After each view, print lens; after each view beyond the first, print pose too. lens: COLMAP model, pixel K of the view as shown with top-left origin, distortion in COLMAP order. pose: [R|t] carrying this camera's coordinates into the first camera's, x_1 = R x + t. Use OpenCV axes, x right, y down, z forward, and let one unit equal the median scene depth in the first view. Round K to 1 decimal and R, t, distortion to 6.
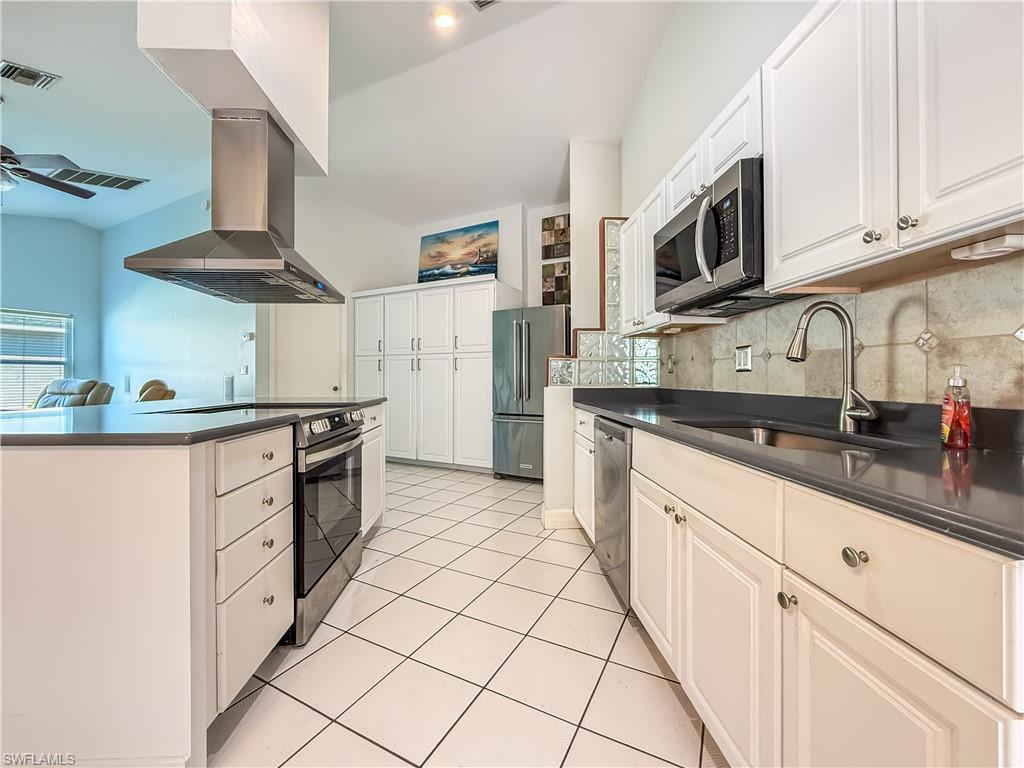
lens RADIAL K [[423.0, 0, 507.5], [0, 423.0, 378.8], [0, 0, 1]] dist [-0.001593, 0.000100]
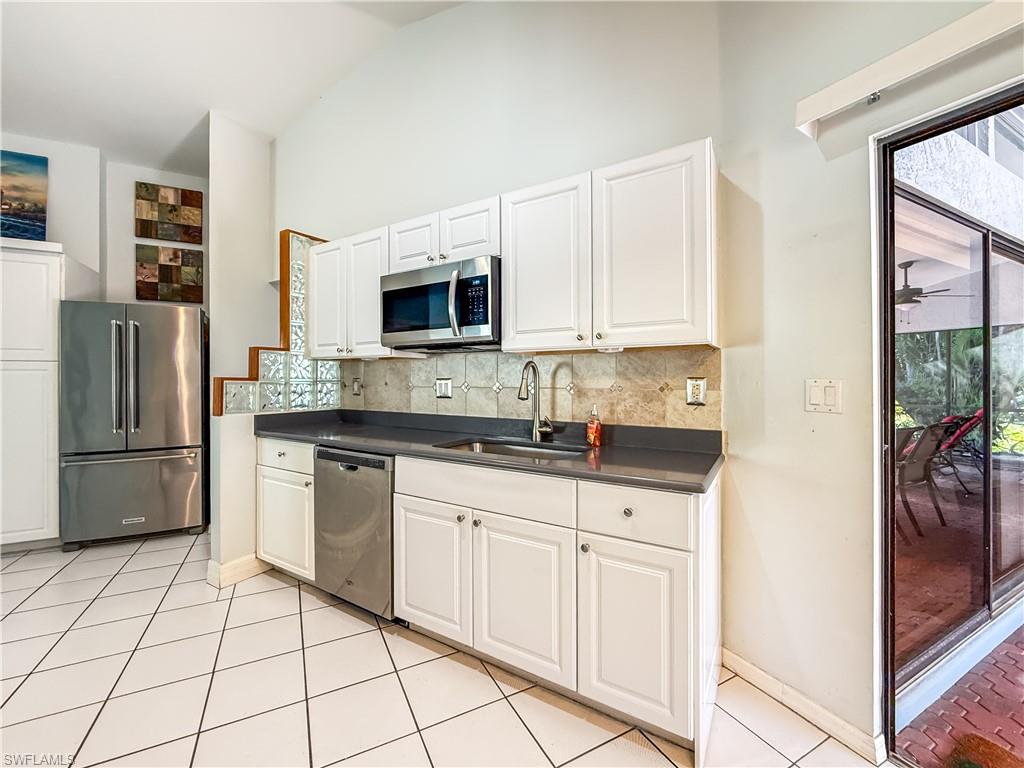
lens RADIAL K [[424.7, 0, 509.5], [0, 424.7, 382.3], [0, 0, 1]] dist [-0.004417, -0.000150]
pose [[0.564340, -0.009379, 0.825489, -0.387661], [0.003697, 0.999954, 0.008834, -0.073984], [-0.825534, -0.001933, 0.564349, 0.101766]]
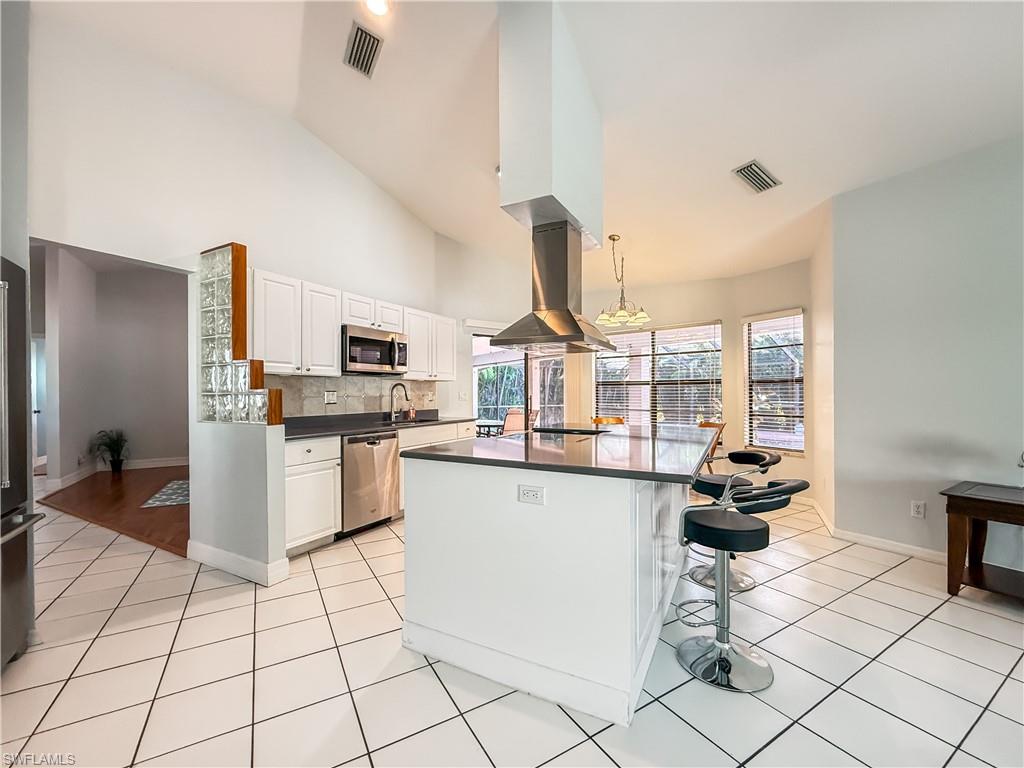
lens RADIAL K [[425.7, 0, 512.7], [0, 425.7, 395.1], [0, 0, 1]] dist [-0.003139, -0.000187]
pose [[-0.856169, -0.006191, 0.516659, -1.153617], [-0.001741, 0.999957, 0.009097, -0.076216], [-0.516693, 0.006890, -0.856143, 2.199282]]
